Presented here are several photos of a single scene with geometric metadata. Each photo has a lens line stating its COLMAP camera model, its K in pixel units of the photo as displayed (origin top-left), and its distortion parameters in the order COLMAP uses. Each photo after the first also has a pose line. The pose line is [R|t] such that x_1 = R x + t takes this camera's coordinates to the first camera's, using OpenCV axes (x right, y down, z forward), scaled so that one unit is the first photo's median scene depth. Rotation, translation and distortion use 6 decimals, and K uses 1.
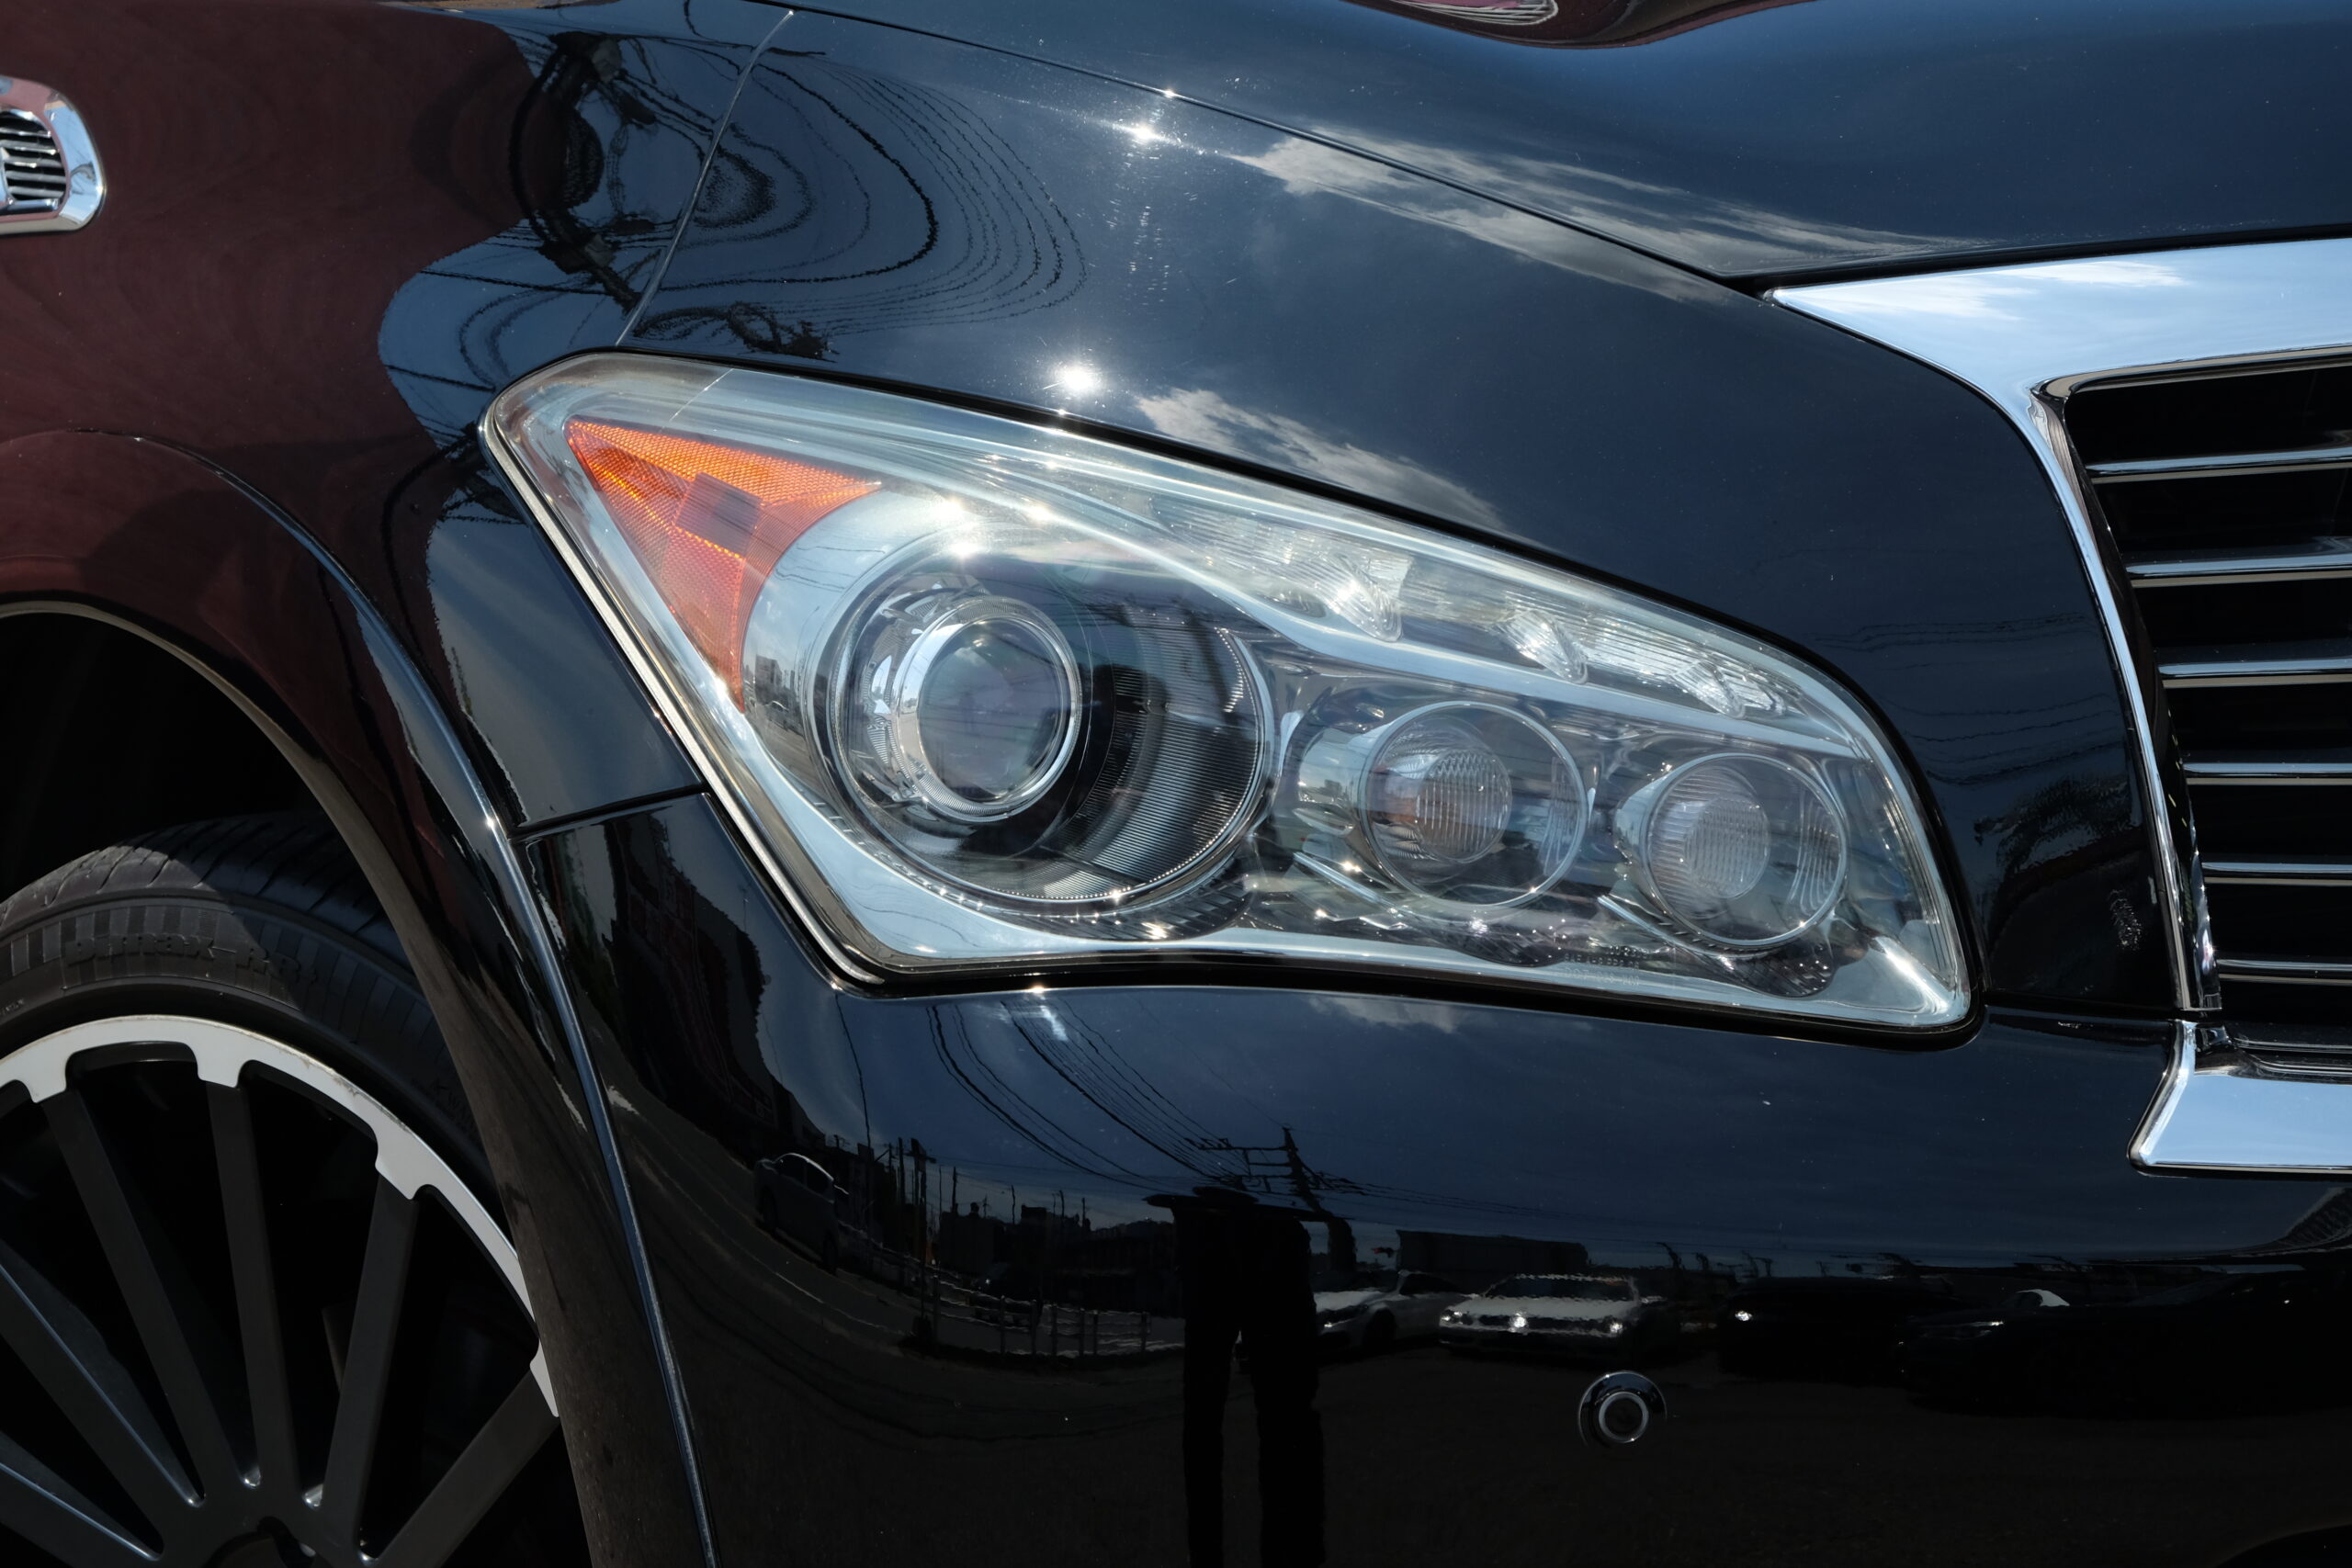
lens RADIAL K [[4504.5, 0, 1060.5], [0, 4504.5, 786.1], [0, 0, 1]] dist [0.069655, 0.163078]
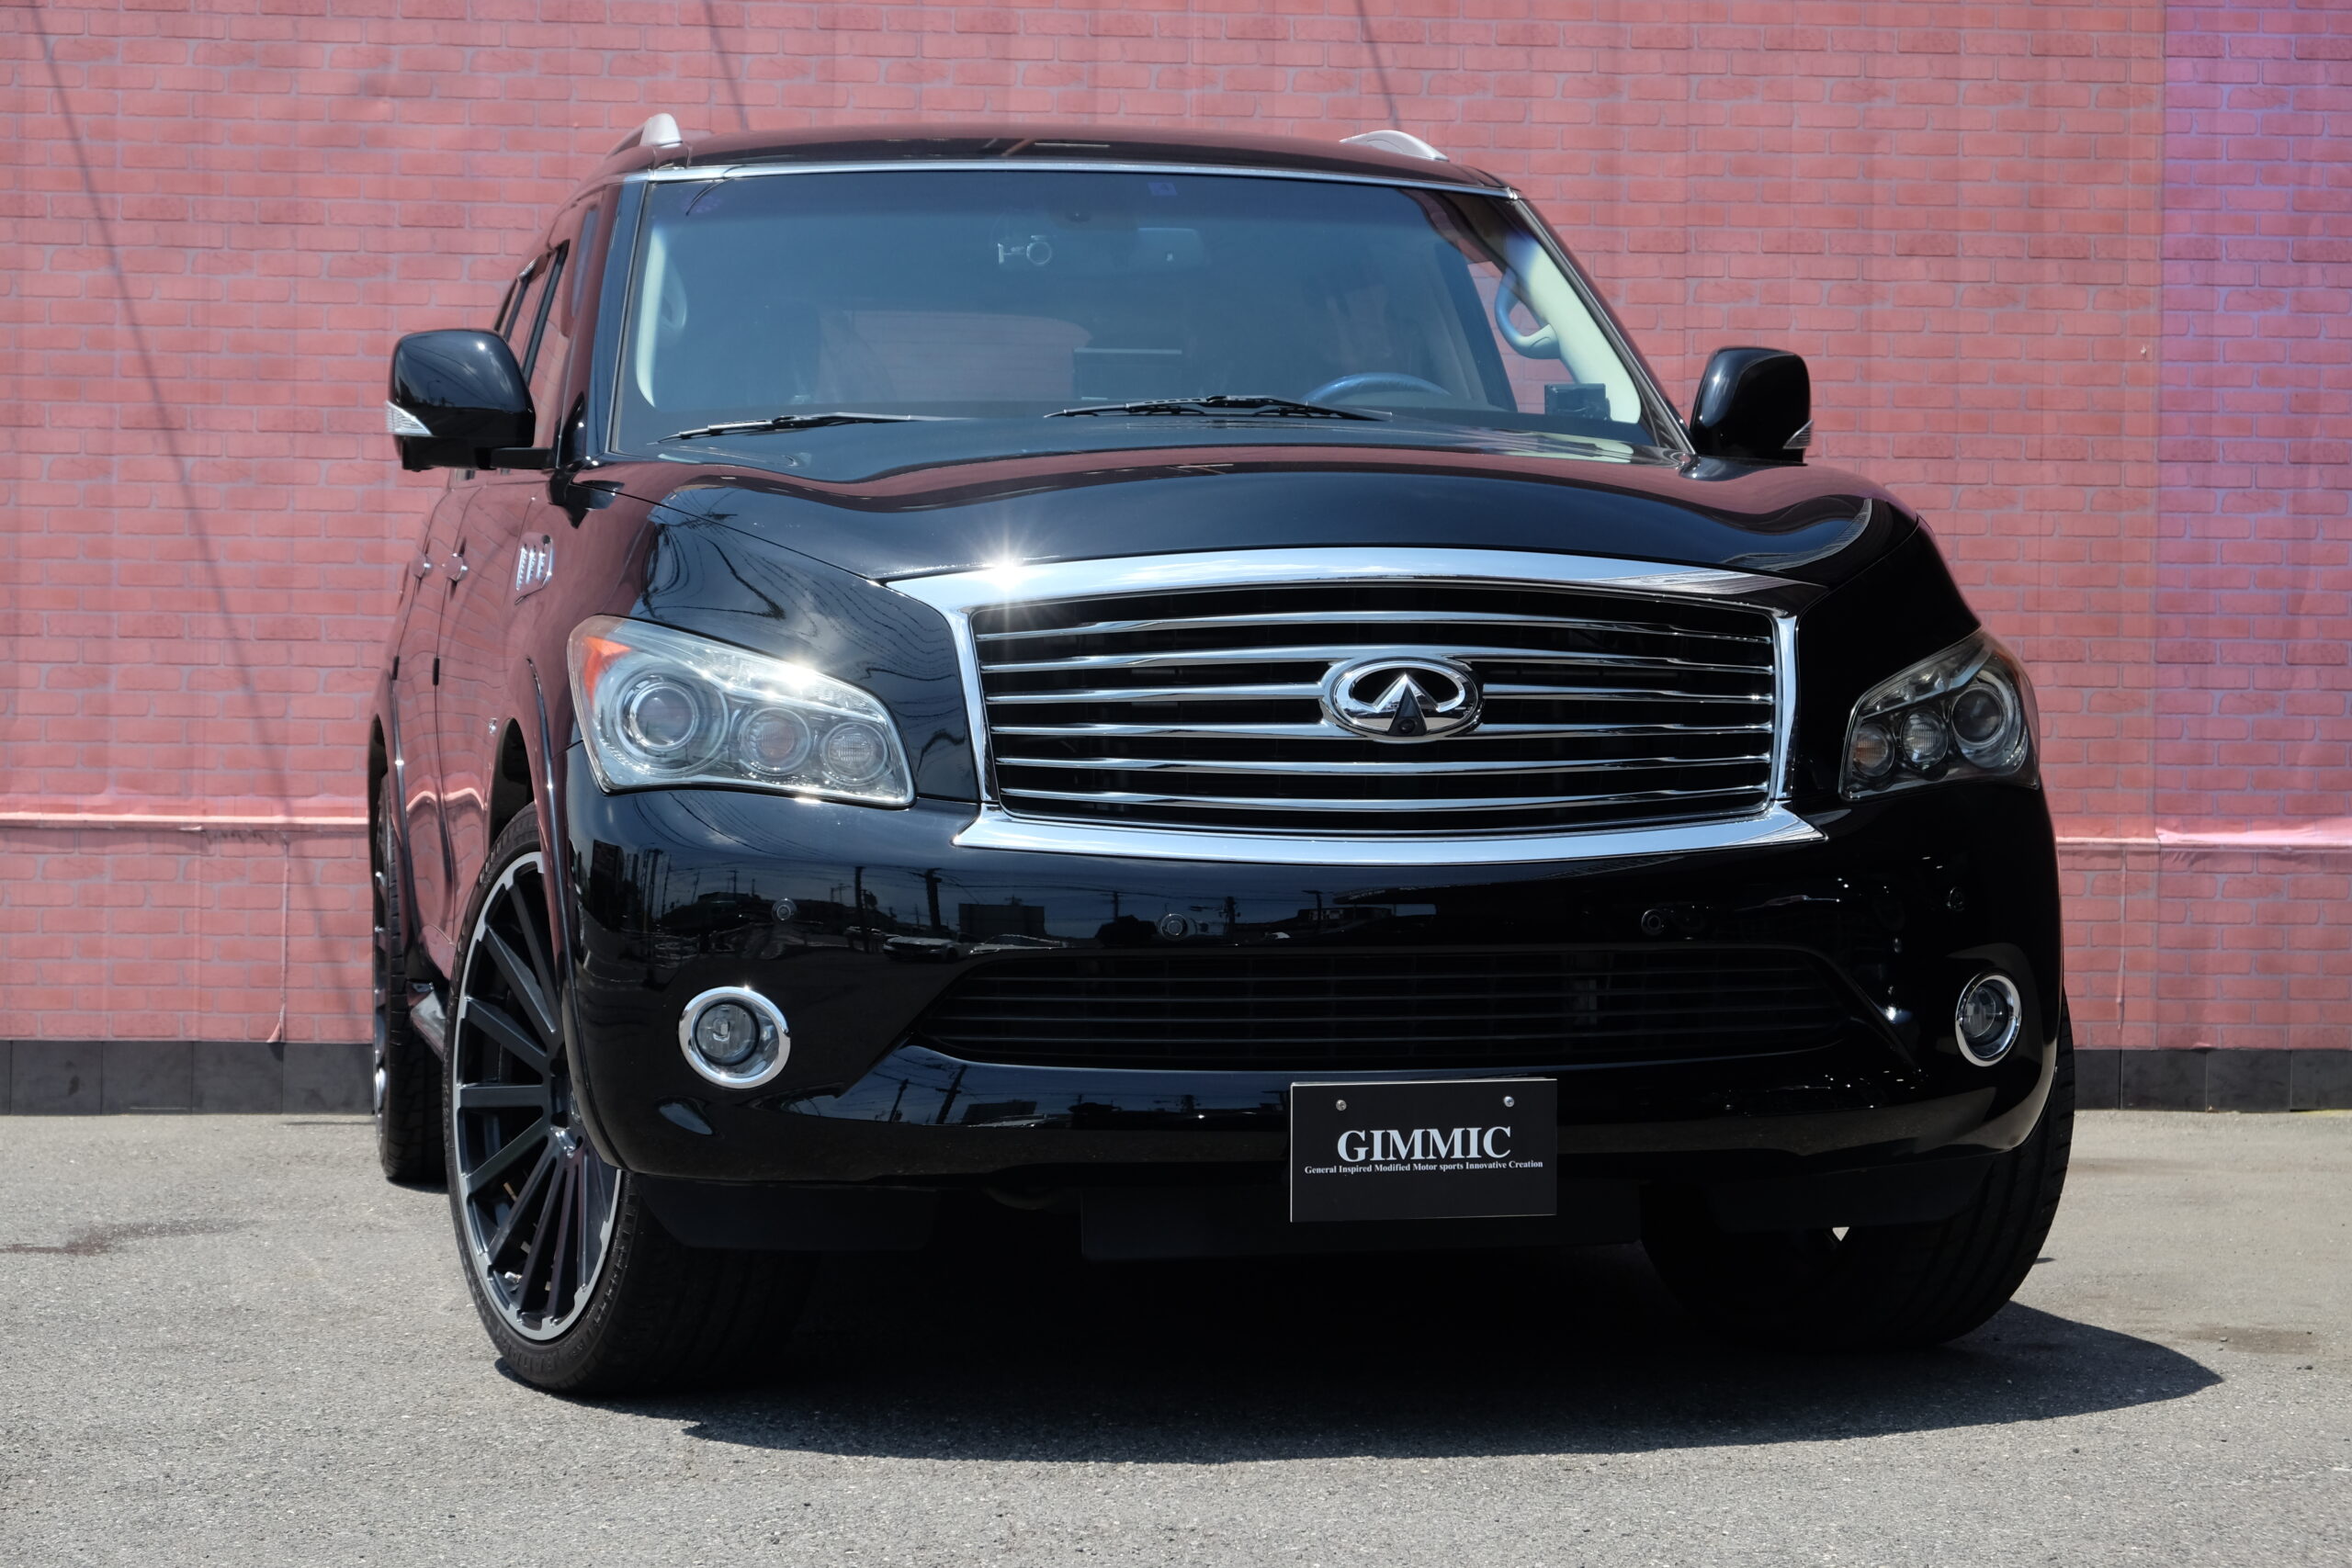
lens RADIAL K [[5083.6, 0, 1176.0], [0, 5083.6, 784.0], [0, 0, 1]] dist [-0.014259, 0.662958]
pose [[0.924625, -0.017291, -0.380486, 1.653281], [-0.021954, 0.994889, -0.098563, 0.369719], [0.380245, 0.099487, 0.919519, -2.145859]]
